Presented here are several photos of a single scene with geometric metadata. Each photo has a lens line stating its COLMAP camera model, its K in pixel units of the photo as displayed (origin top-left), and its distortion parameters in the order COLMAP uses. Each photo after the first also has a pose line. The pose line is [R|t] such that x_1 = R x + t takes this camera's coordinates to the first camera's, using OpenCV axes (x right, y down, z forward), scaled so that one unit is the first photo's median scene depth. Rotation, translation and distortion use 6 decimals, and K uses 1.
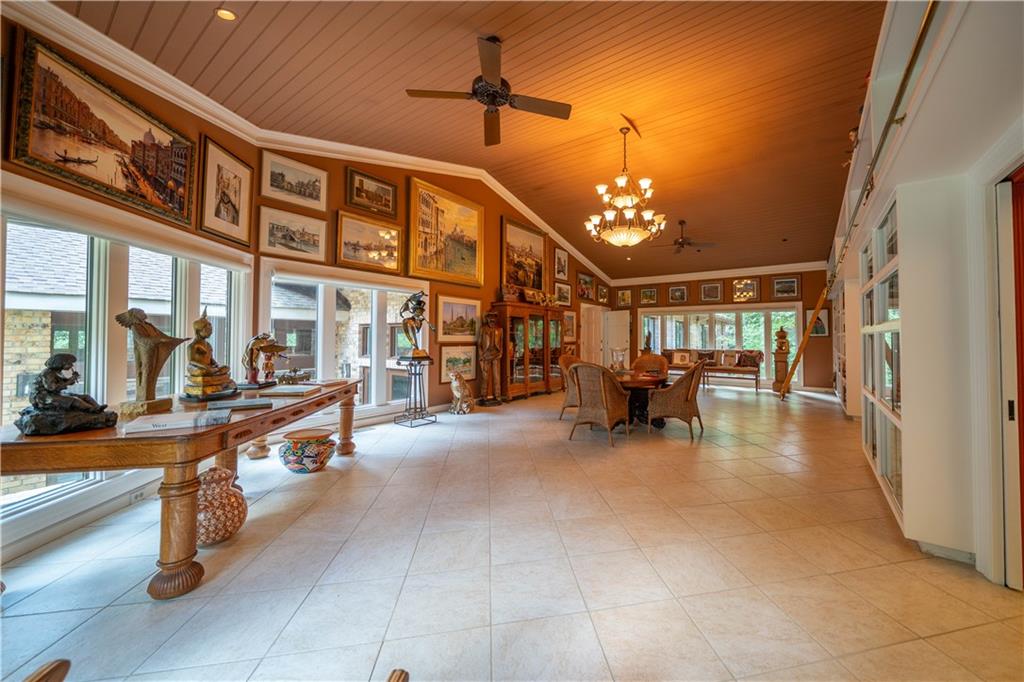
lens RADIAL K [[365.5, 0, 512.1], [0, 365.5, 336.1], [0, 0, 1]] dist [-0.002224, -0.000164]
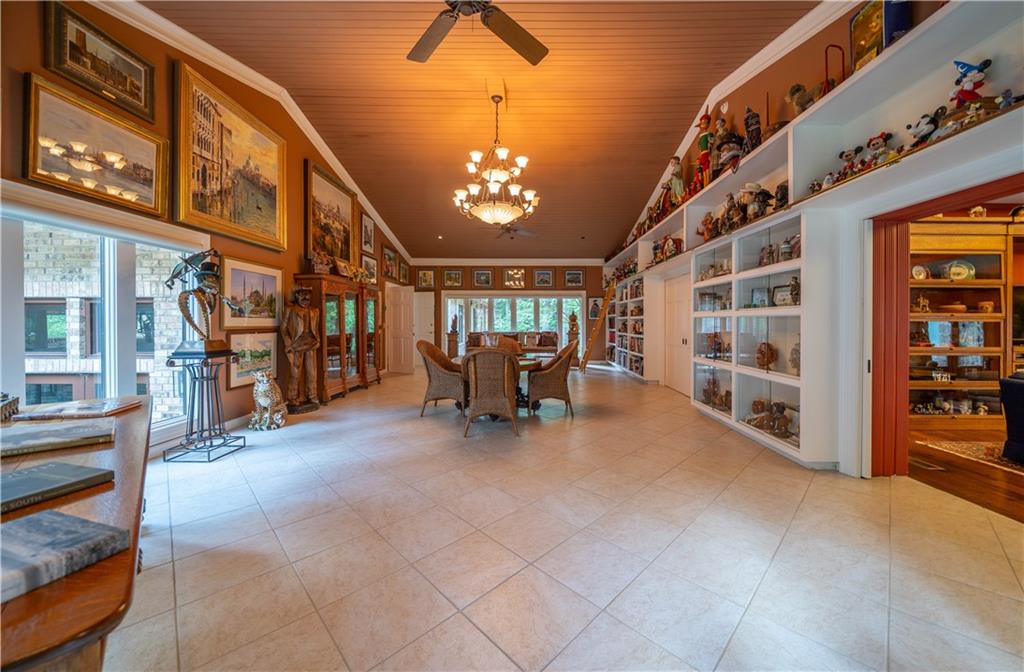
lens RADIAL K [[385.0, 0, 511.7], [0, 385.0, 332.0], [0, 0, 1]] dist [-0.006571, -0.000011]
pose [[0.813177, -0.018771, 0.581714, -0.173560], [-0.000321, 0.999465, 0.032700, 0.000967], [-0.582017, -0.026778, 0.812736, 0.115779]]
